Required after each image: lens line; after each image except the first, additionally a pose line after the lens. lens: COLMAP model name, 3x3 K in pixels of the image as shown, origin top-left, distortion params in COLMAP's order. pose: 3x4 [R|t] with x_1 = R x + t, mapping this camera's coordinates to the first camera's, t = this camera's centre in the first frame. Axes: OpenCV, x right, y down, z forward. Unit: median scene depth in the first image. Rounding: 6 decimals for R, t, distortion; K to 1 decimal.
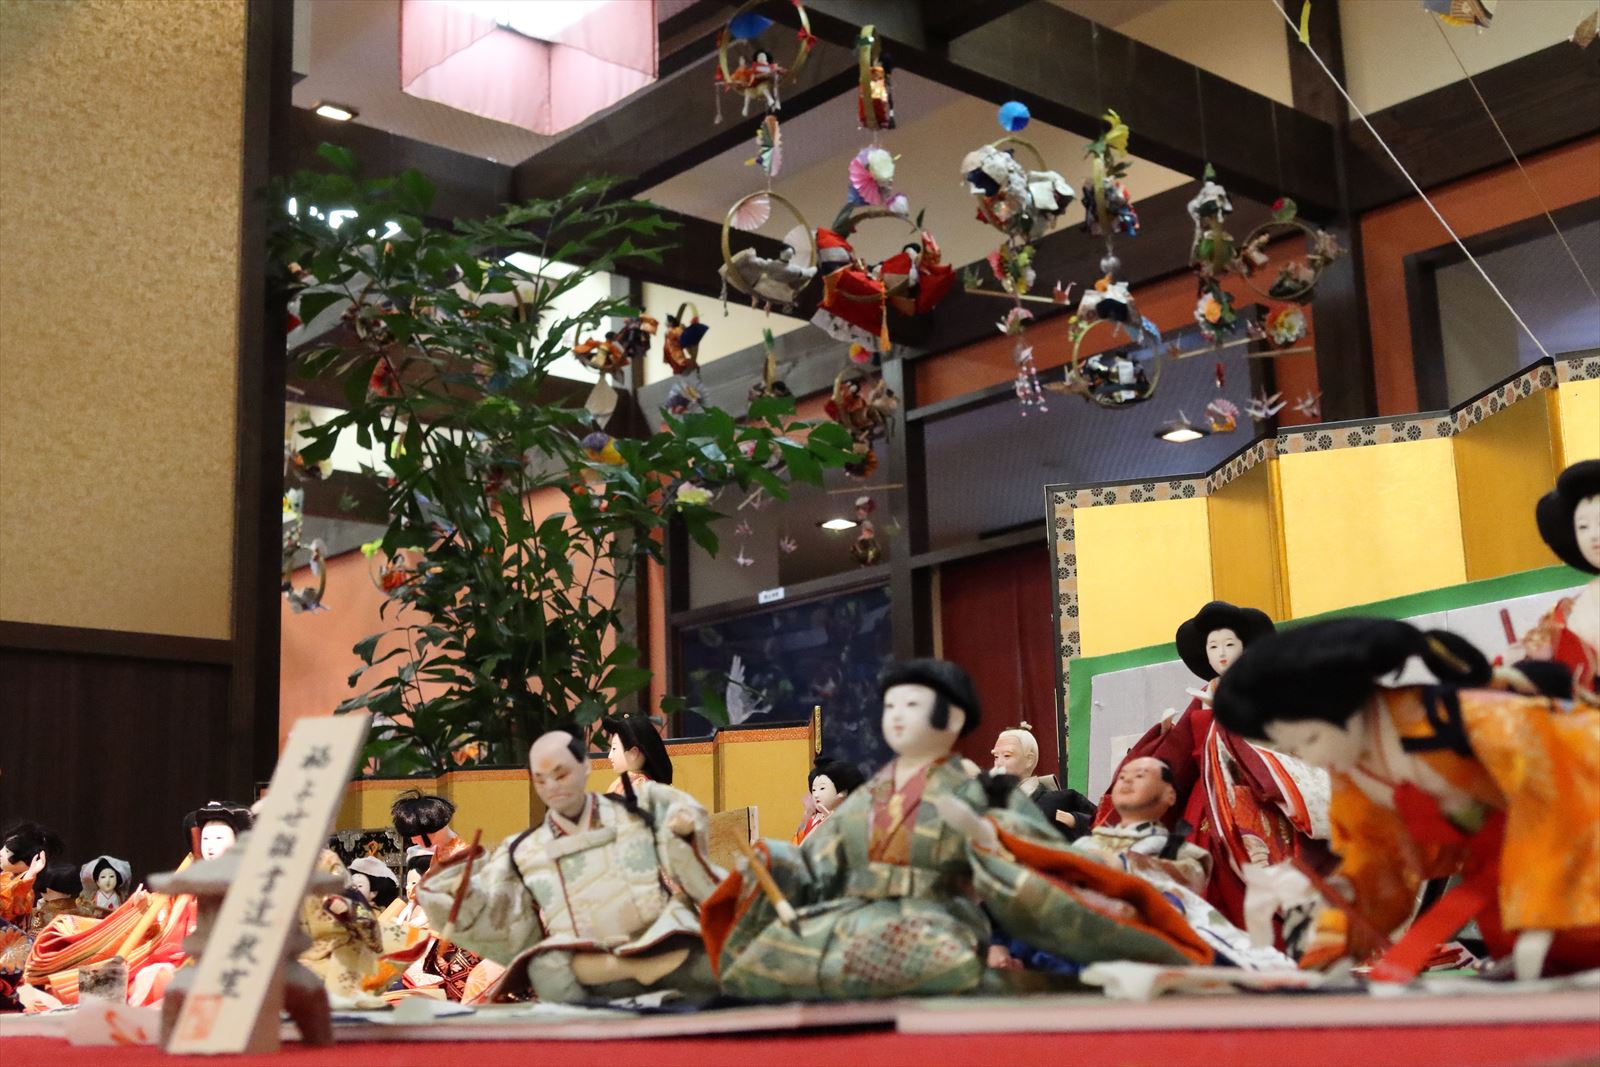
lens RADIAL K [[2080.6, 0, 800.0], [0, 2080.6, 533.5], [0, 0, 1]] dist [0.009537, 0.009460]
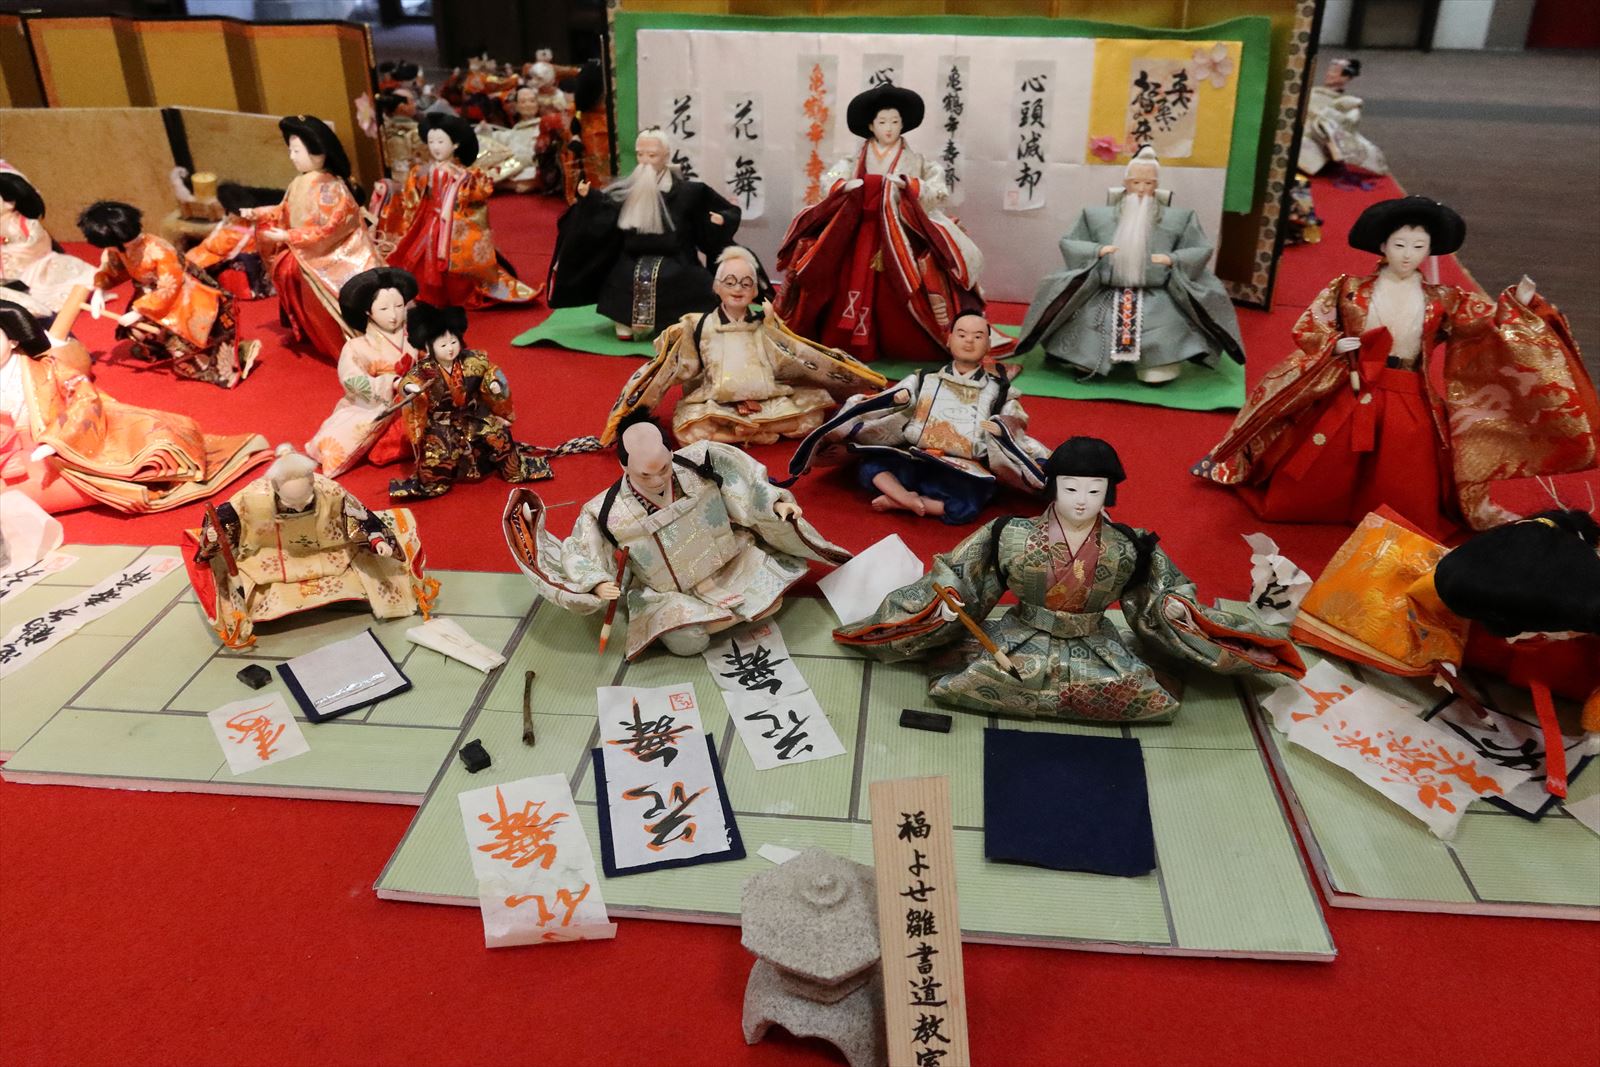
lens RADIAL K [[1277.2, 0, 800.0], [0, 1277.2, 533.5], [0, 0, 1]] dist [-0.002140, -0.000539]
pose [[0.827679, -0.230058, 0.511879, -0.337154], [-0.145637, 0.792814, 0.591807, -0.223730], [-0.541975, -0.564375, 0.622691, 0.418501]]
